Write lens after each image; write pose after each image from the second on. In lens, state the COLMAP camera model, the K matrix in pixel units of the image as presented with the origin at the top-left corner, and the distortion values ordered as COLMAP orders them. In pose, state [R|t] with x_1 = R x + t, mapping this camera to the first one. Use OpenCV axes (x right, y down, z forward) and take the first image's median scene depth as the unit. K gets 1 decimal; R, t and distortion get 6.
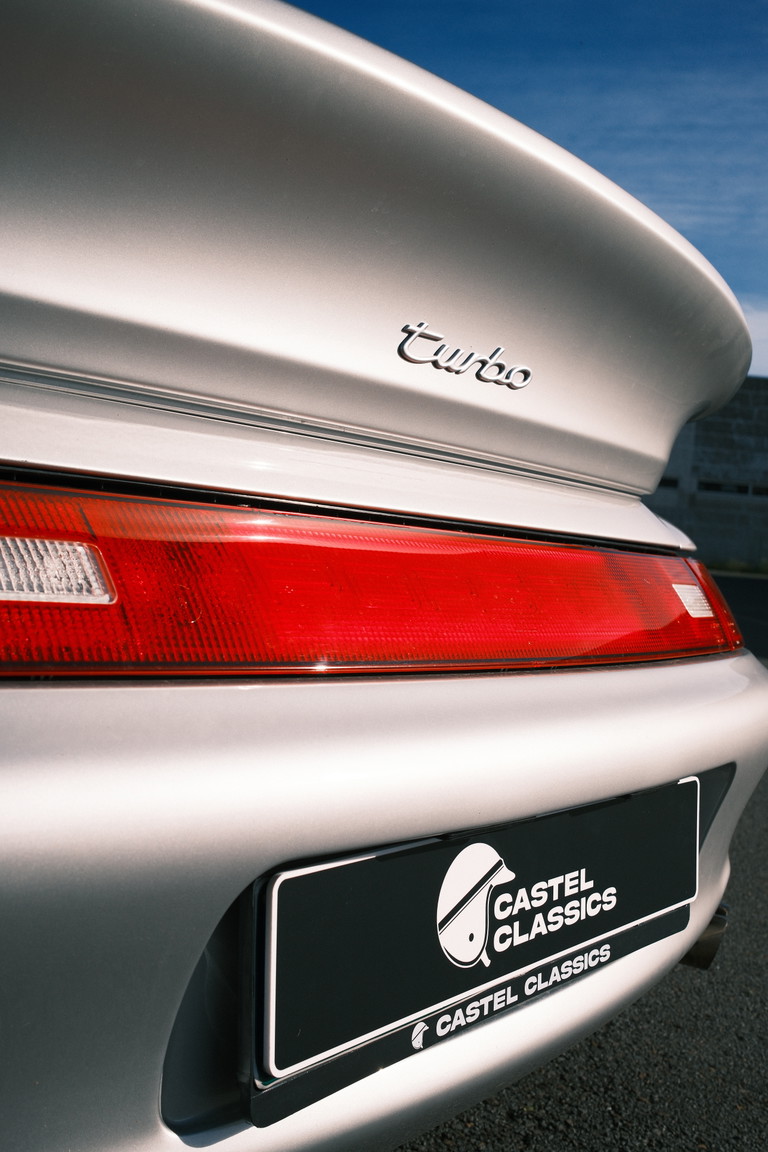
lens RADIAL K [[1175.3, 0, 377.6], [0, 1175.3, 571.6], [0, 0, 1]] dist [-0.003622, 0.000000]
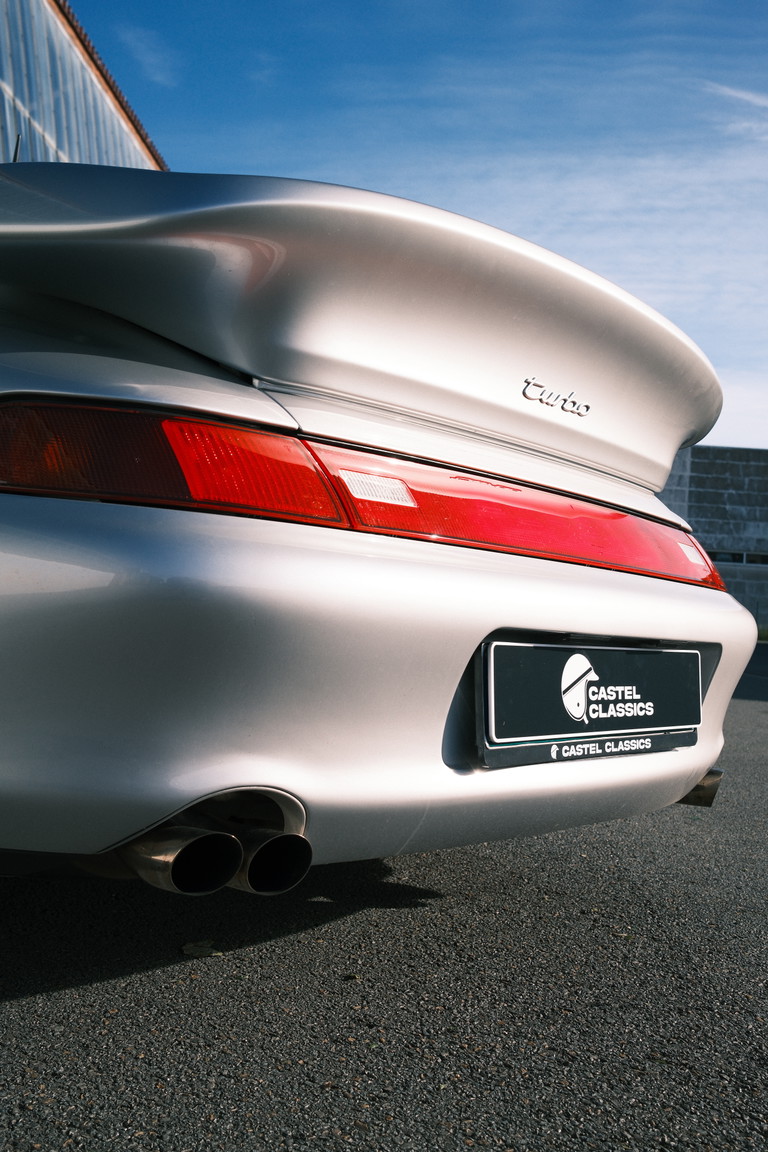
lens RADIAL K [[1175.3, 0, 386.2], [0, 1175.3, 571.8], [0, 0, 1]] dist [-0.003622, 0.000000]
pose [[0.999645, -0.024737, 0.009933, -0.211651], [0.025348, 0.997428, -0.067041, 0.198084], [-0.008249, 0.067269, 0.997701, -0.766759]]
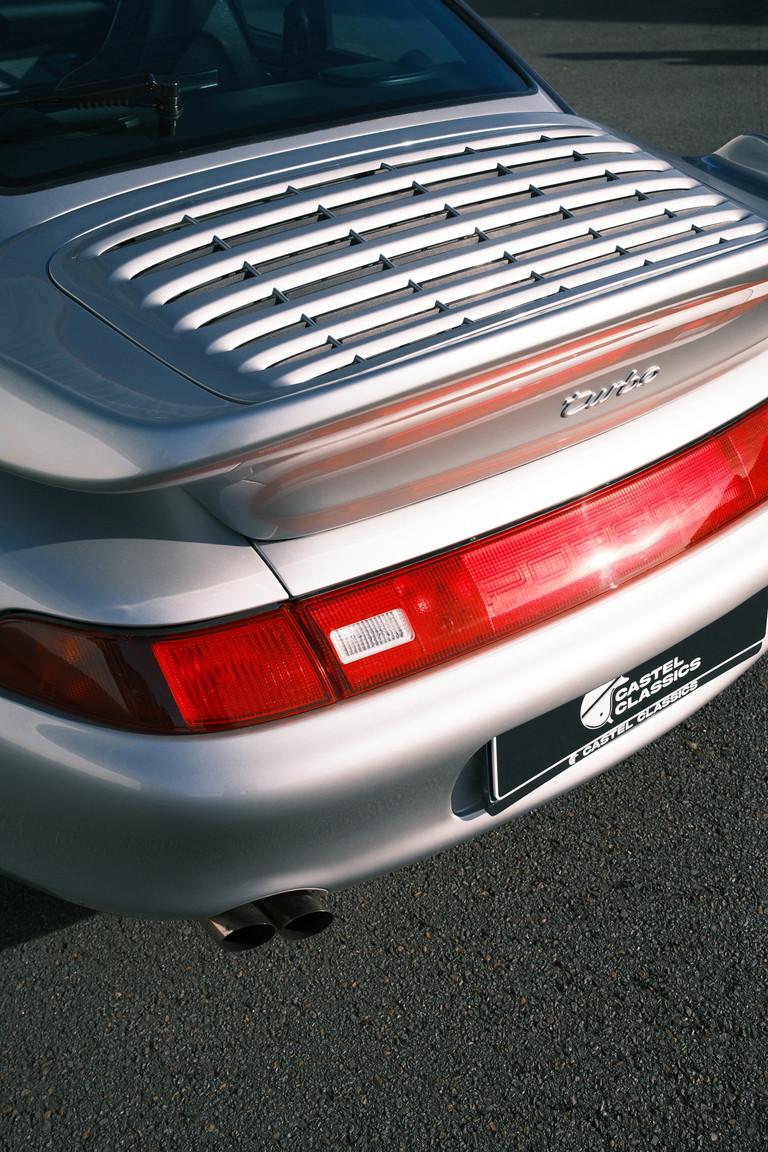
lens RADIAL K [[1175.3, 0, 387.5], [0, 1175.3, 577.6], [0, 0, 1]] dist [-0.003622, 0.000000]
pose [[0.970561, 0.024018, -0.239654, 0.180326], [0.103593, 0.856650, 0.505389, -0.840291], [0.217439, -0.515338, 0.828943, -0.549746]]
